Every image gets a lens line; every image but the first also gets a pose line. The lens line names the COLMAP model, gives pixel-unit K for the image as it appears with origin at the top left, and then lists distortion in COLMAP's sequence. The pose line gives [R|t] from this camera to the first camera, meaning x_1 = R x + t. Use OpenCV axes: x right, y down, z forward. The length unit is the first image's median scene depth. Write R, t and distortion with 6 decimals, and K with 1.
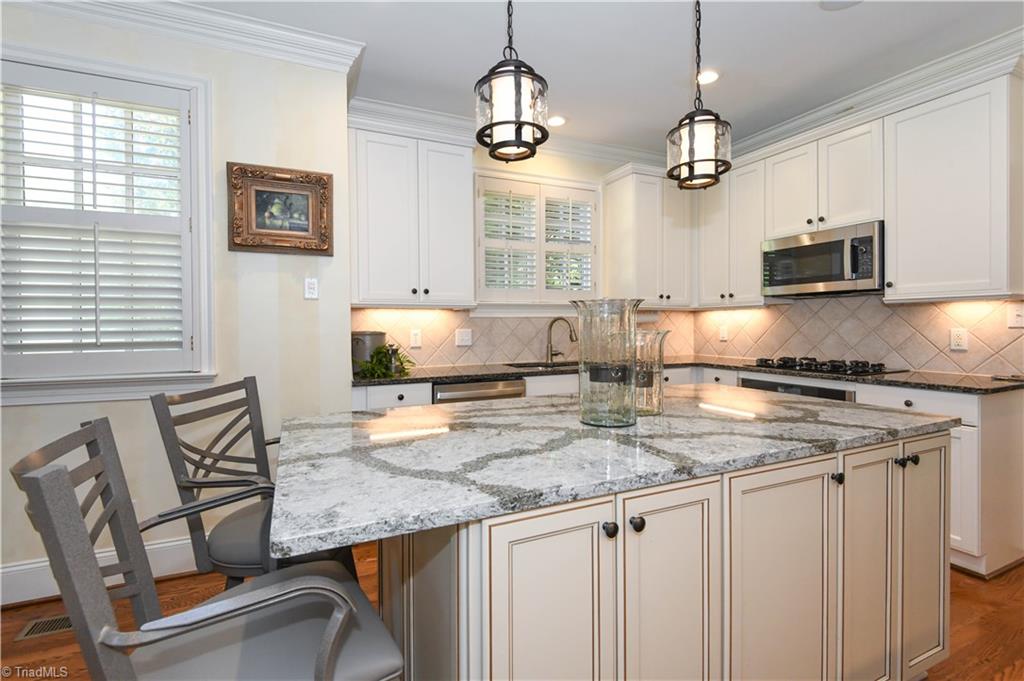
lens RADIAL K [[468.2, 0, 512.0], [0, 468.2, 340.5], [0, 0, 1]] dist [-0.033573, -0.000109]
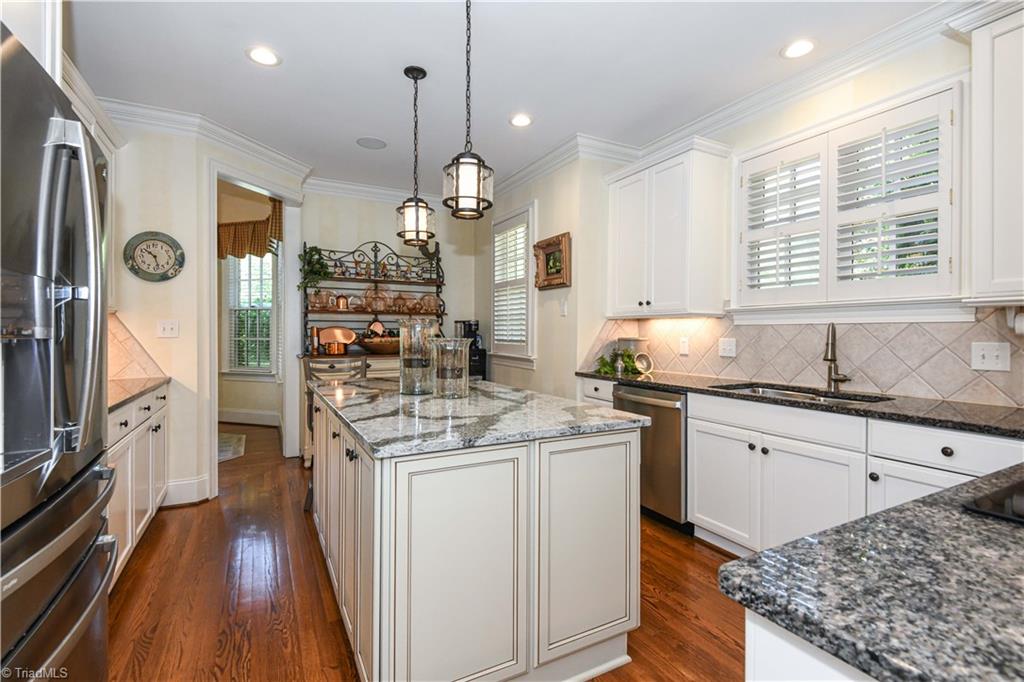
lens RADIAL K [[457.9, 0, 510.6], [0, 457.9, 330.1], [0, 0, 1]] dist [-0.000335, -0.000058]
pose [[0.039230, 0.003857, -0.999223, 0.802704], [-0.031154, 0.999511, 0.002635, -0.030907], [0.998744, 0.031026, 0.039331, 0.572023]]
